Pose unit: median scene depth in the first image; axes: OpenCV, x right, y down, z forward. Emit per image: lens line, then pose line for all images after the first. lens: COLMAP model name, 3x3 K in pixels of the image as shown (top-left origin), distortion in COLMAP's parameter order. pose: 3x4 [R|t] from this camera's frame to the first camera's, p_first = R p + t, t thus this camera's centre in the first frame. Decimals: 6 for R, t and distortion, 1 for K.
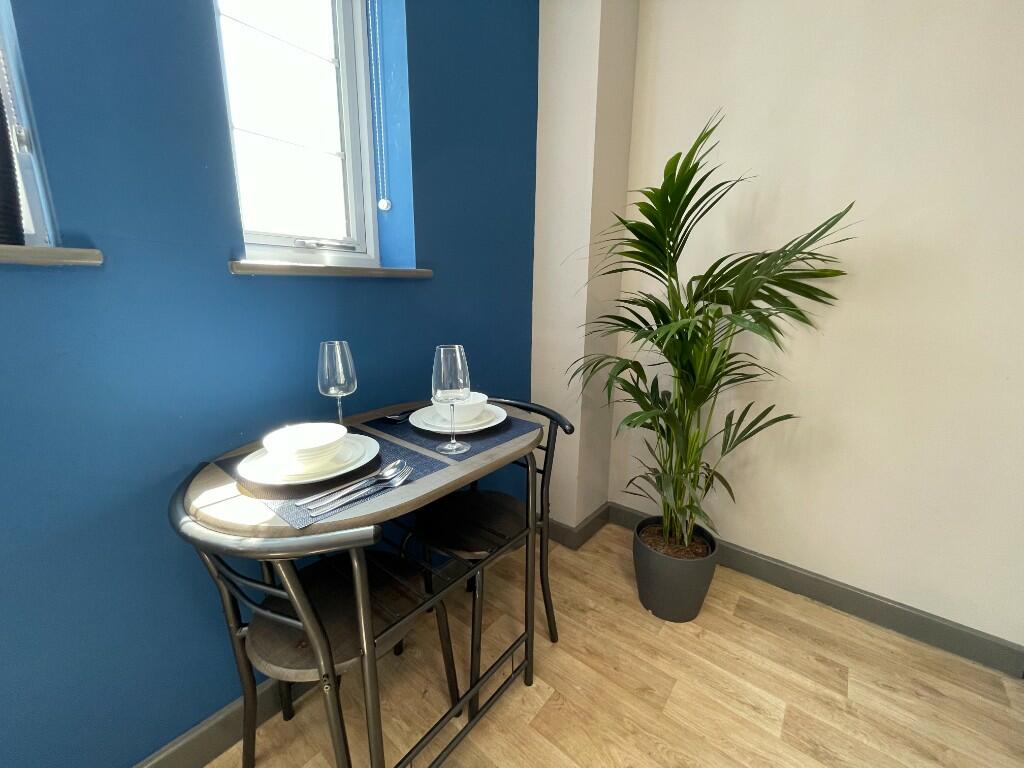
lens RADIAL K [[412.7, 0, 509.4], [0, 412.7, 385.8], [0, 0, 1]] dist [-0.003821, 0.000140]
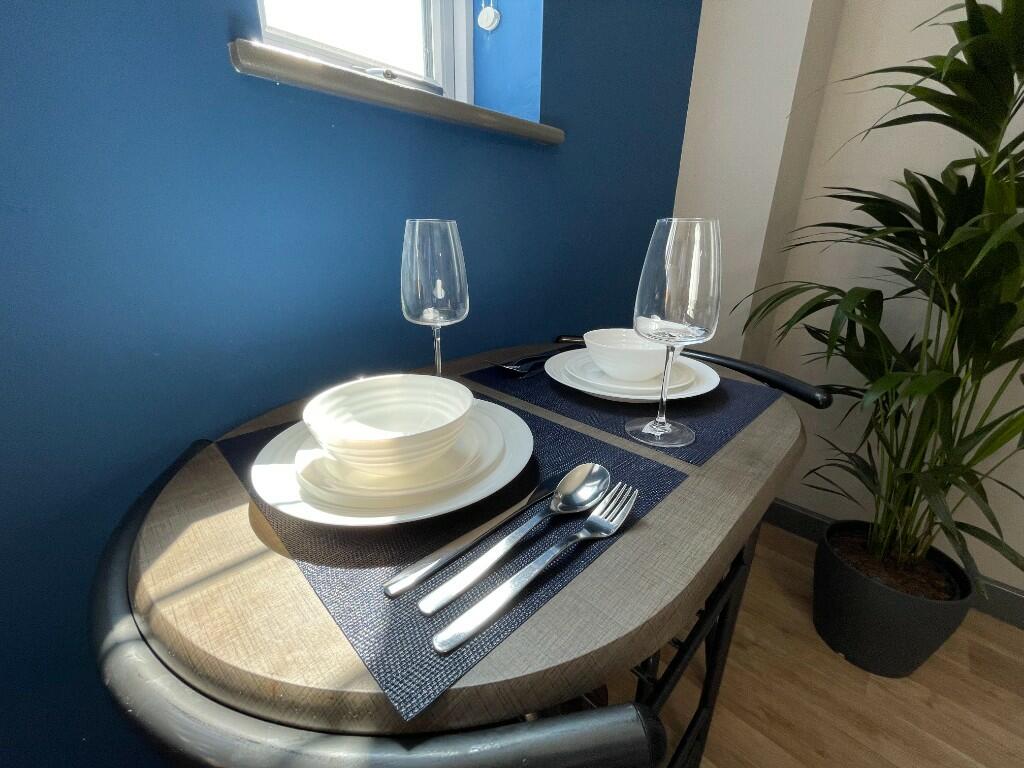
lens RADIAL K [[412.7, 0, 510.8], [0, 412.7, 386.2], [0, 0, 1]] dist [-0.003821, 0.000140]
pose [[0.995507, 0.037590, -0.086905, -0.229988], [-0.027312, 0.992806, 0.116574, 0.032578], [0.090662, -0.113677, 0.989373, 0.398016]]
